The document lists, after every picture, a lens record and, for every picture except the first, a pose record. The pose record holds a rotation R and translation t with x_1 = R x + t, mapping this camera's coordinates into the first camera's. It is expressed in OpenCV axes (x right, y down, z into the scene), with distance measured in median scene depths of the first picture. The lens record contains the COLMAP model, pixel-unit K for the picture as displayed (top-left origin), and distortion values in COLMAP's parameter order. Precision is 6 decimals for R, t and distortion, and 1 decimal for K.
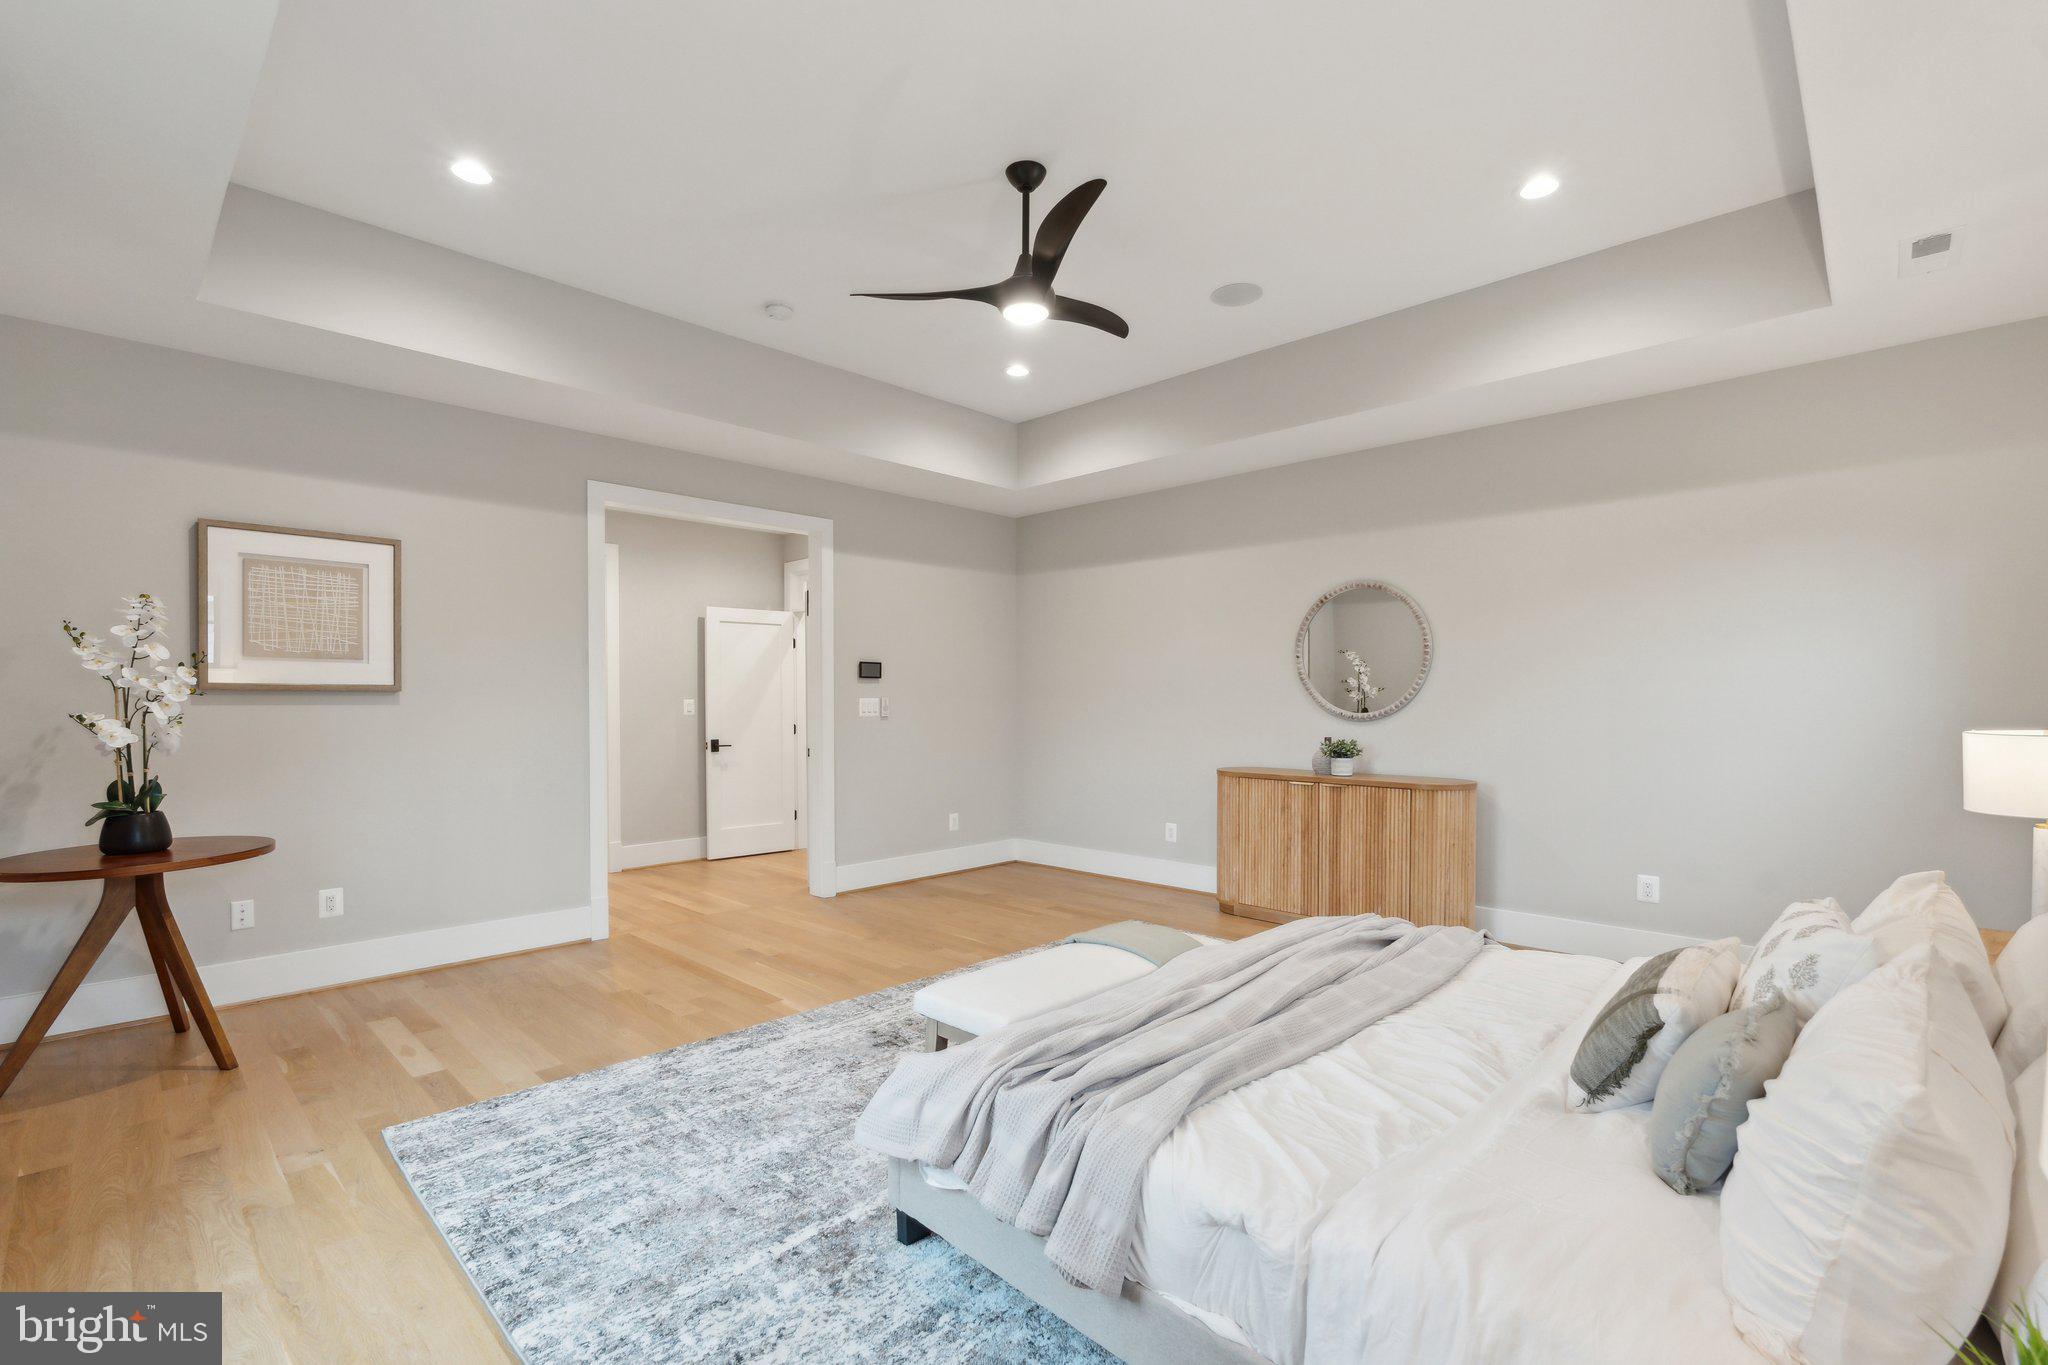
lens RADIAL K [[916.1, 0, 1017.3], [0, 916.1, 687.1], [0, 0, 1]] dist [-0.003065, -0.000442]
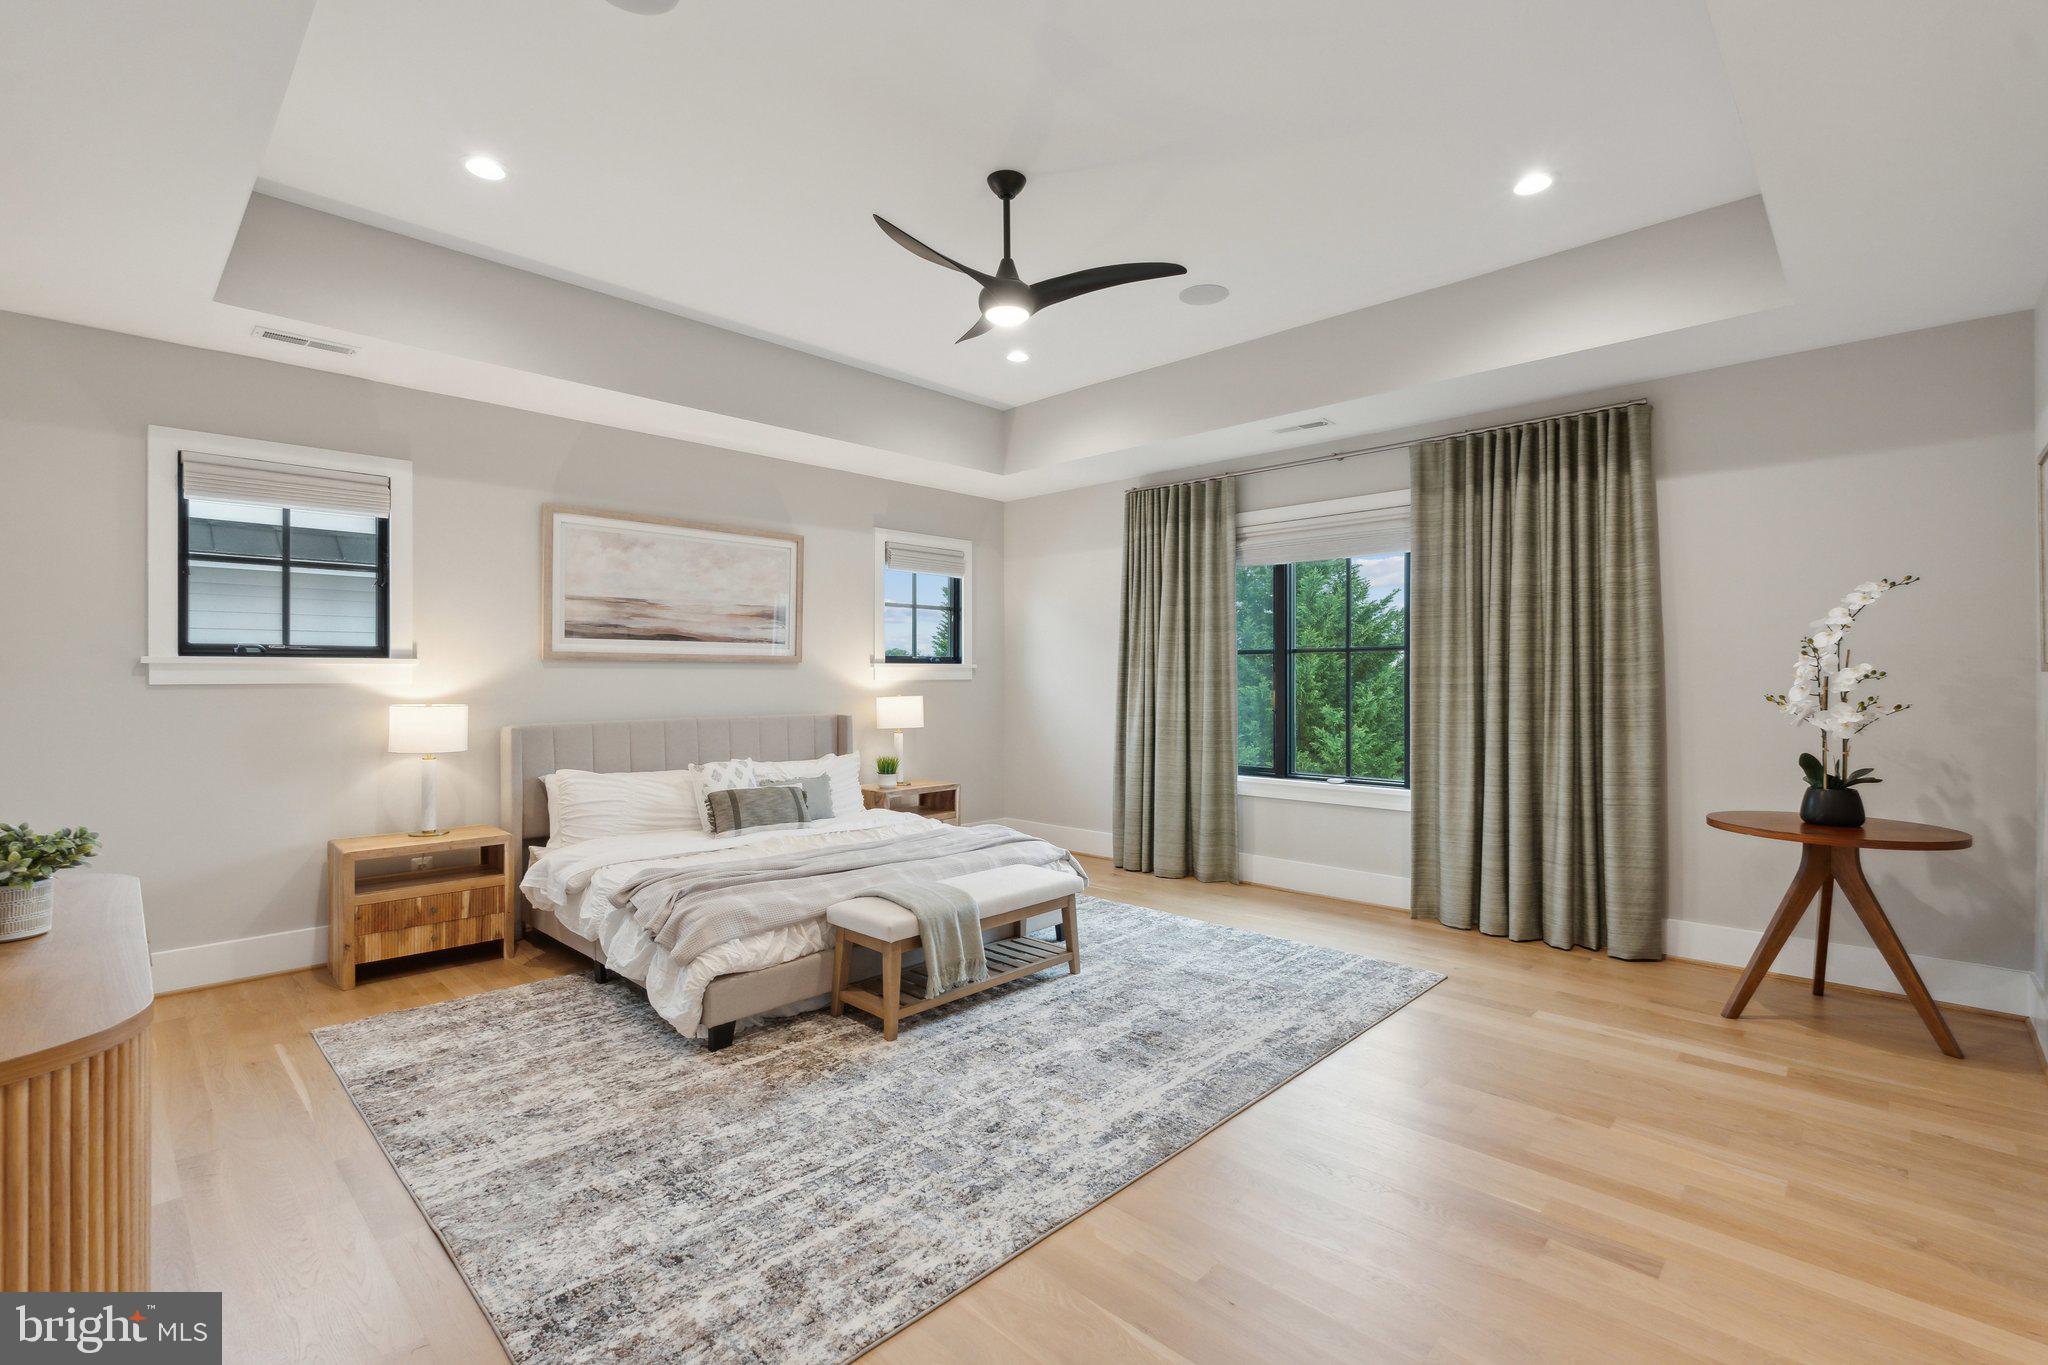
lens RADIAL K [[916.1, 0, 1024.3], [0, 916.1, 692.1], [0, 0, 1]] dist [-0.003065, -0.000442]
pose [[-0.999914, -0.008005, -0.010414, 0.002684], [-0.007928, 0.999941, -0.007422, 0.036140], [0.010473, -0.007339, -0.999918, 2.106106]]
